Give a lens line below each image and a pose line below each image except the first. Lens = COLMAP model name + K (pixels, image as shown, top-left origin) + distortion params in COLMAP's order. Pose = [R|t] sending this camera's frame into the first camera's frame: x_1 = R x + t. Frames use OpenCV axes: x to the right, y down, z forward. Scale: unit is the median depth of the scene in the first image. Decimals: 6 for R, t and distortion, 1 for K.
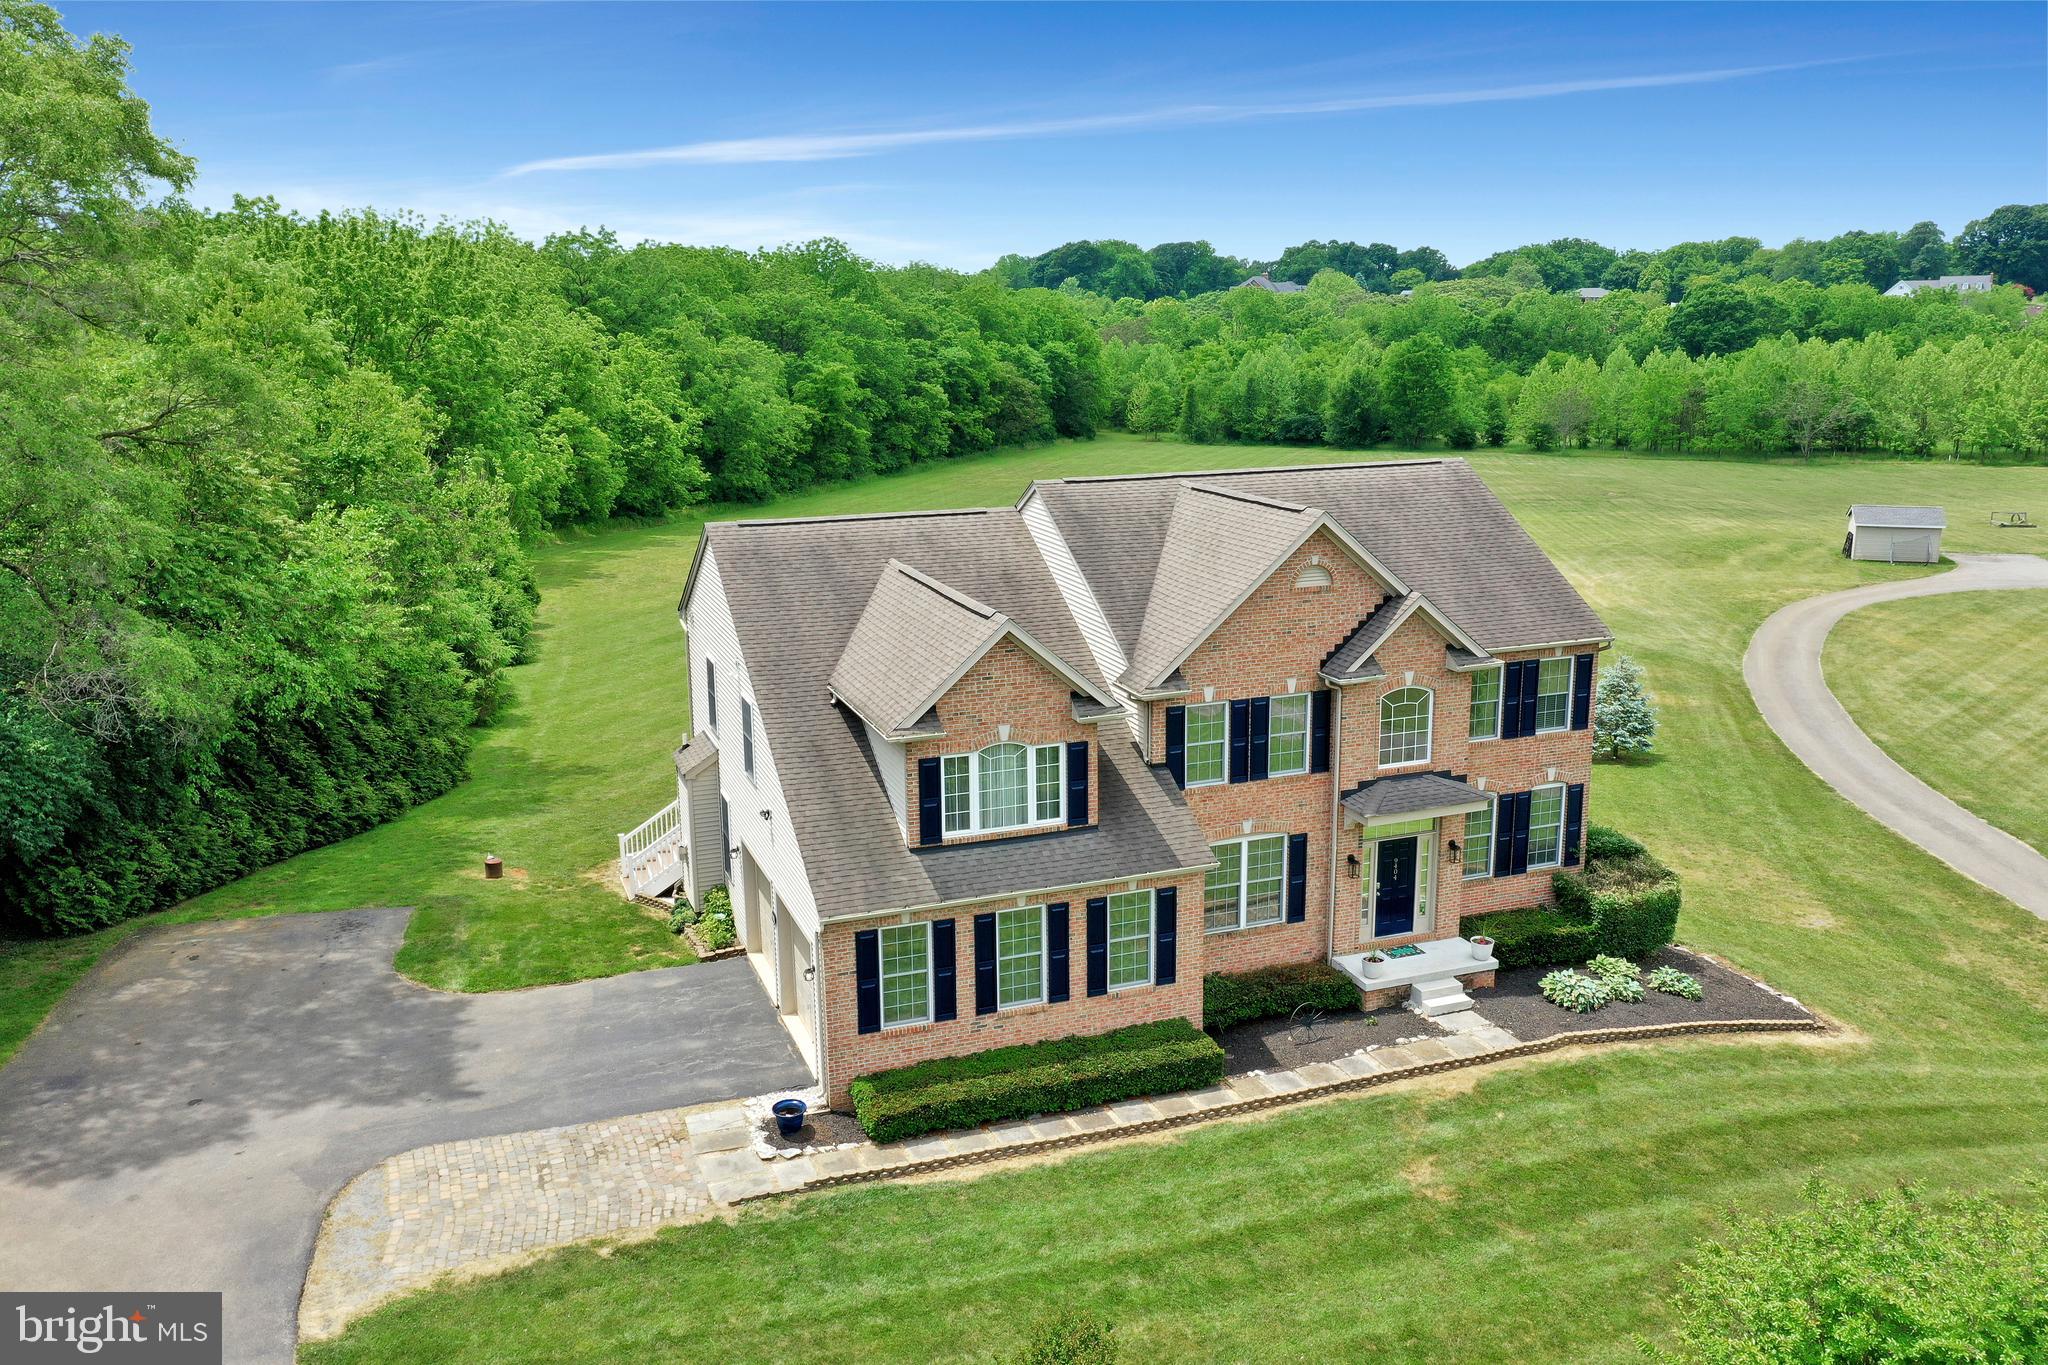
lens RADIAL K [[1625.2, 0, 1031.5], [0, 1625.2, 690.2], [0, 0, 1]] dist [0.003904, 0.013258]
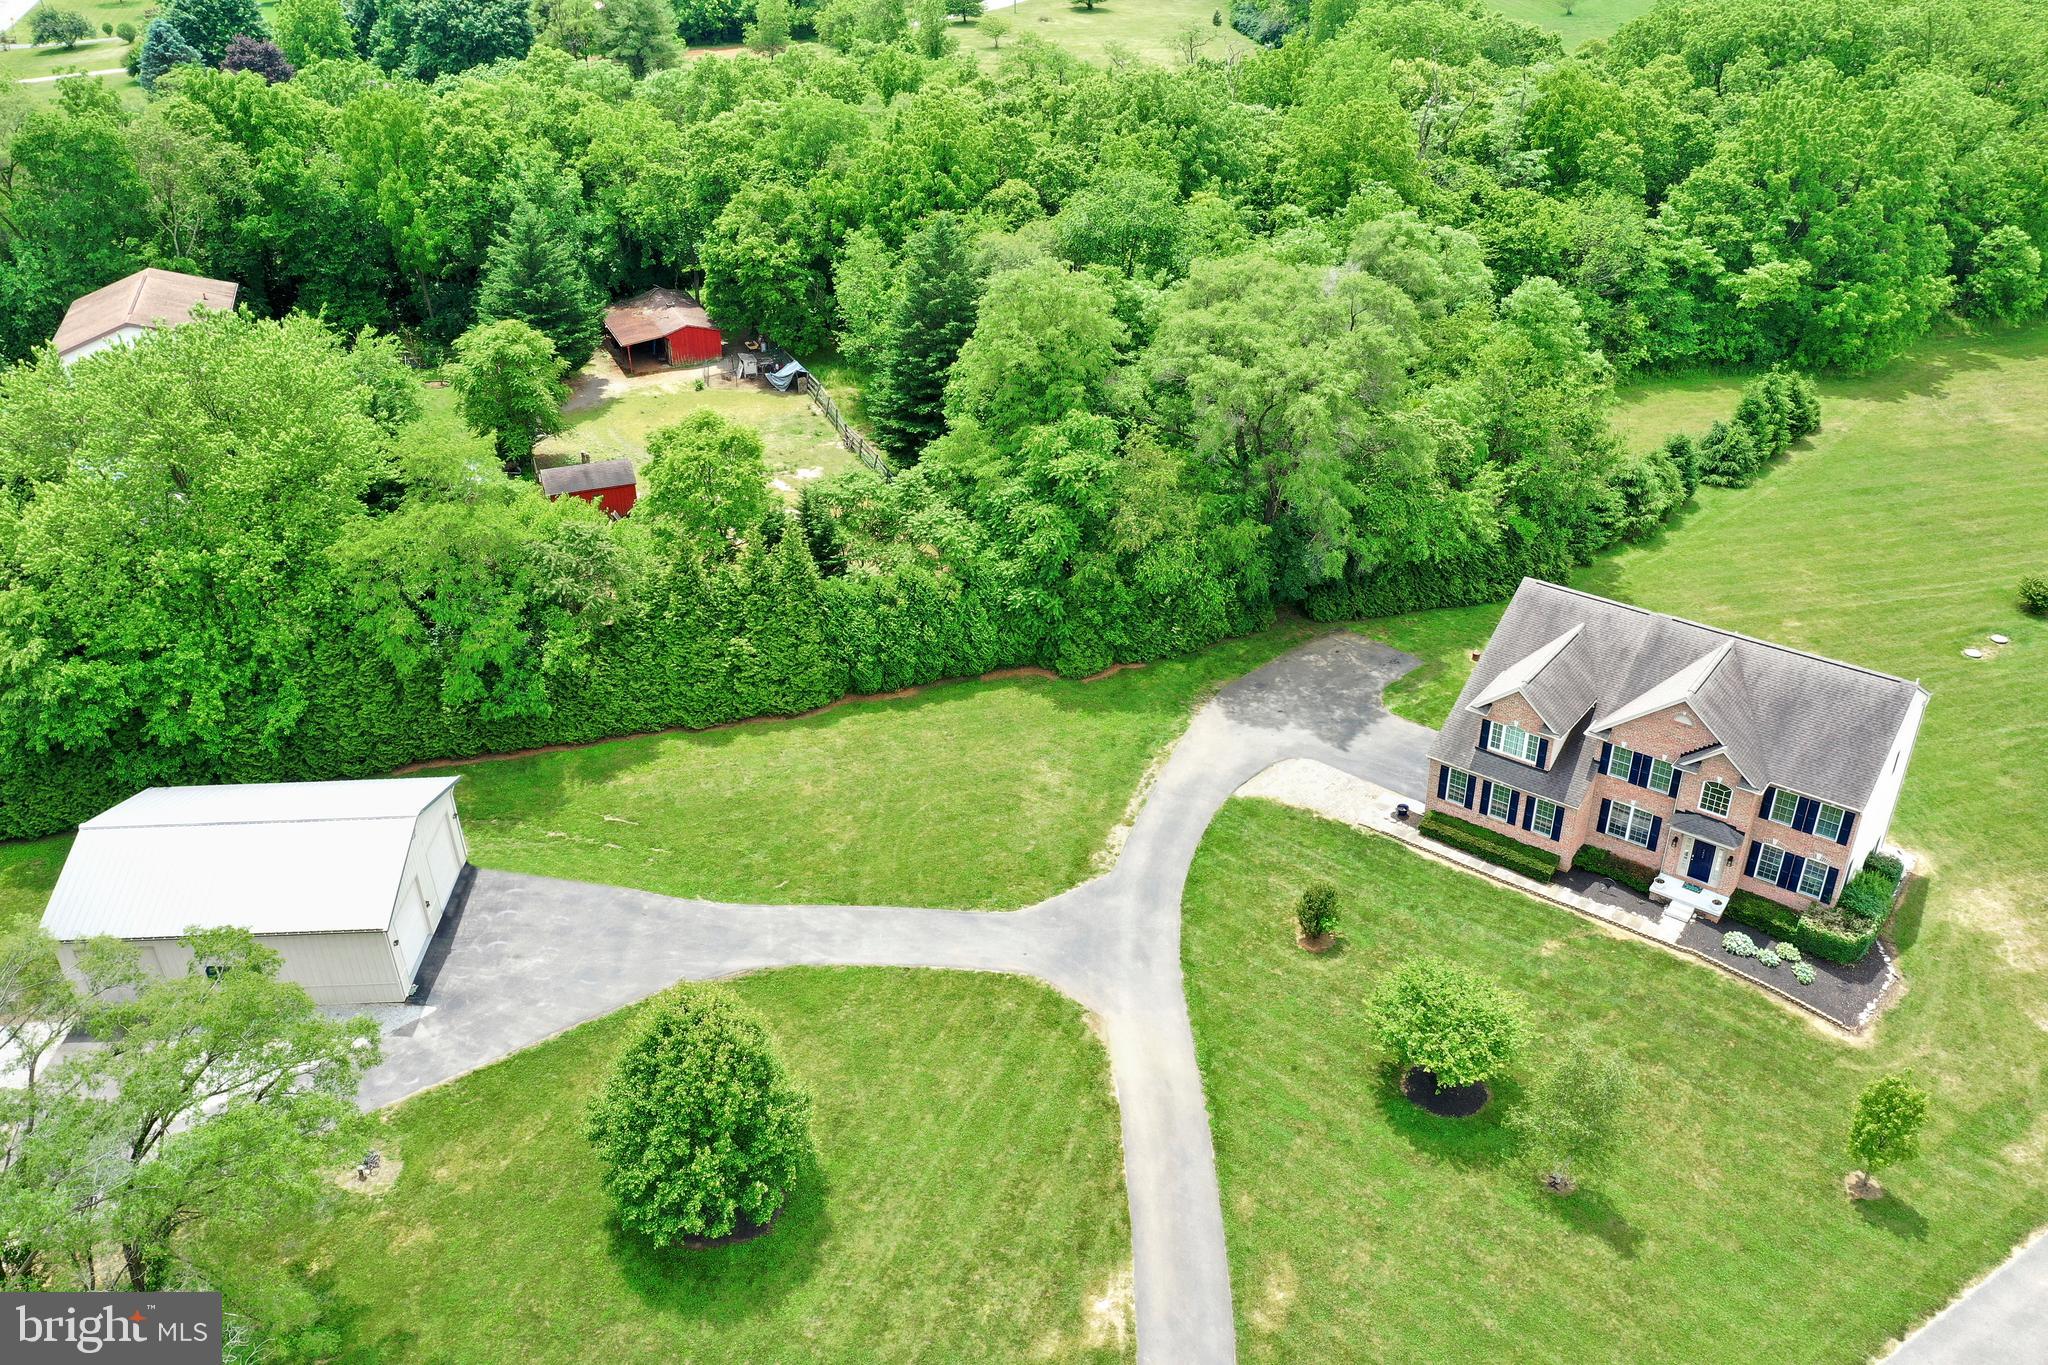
lens RADIAL K [[1636.8, 0, 1029.1], [0, 1636.8, 687.8], [0, 0, 1]] dist [0.005779, 0.005641]
pose [[0.517200, 0.439502, -0.734399, 1.254629], [-0.176849, 0.894440, 0.410733, -0.816702], [0.837394, -0.082553, 0.540330, -0.898662]]
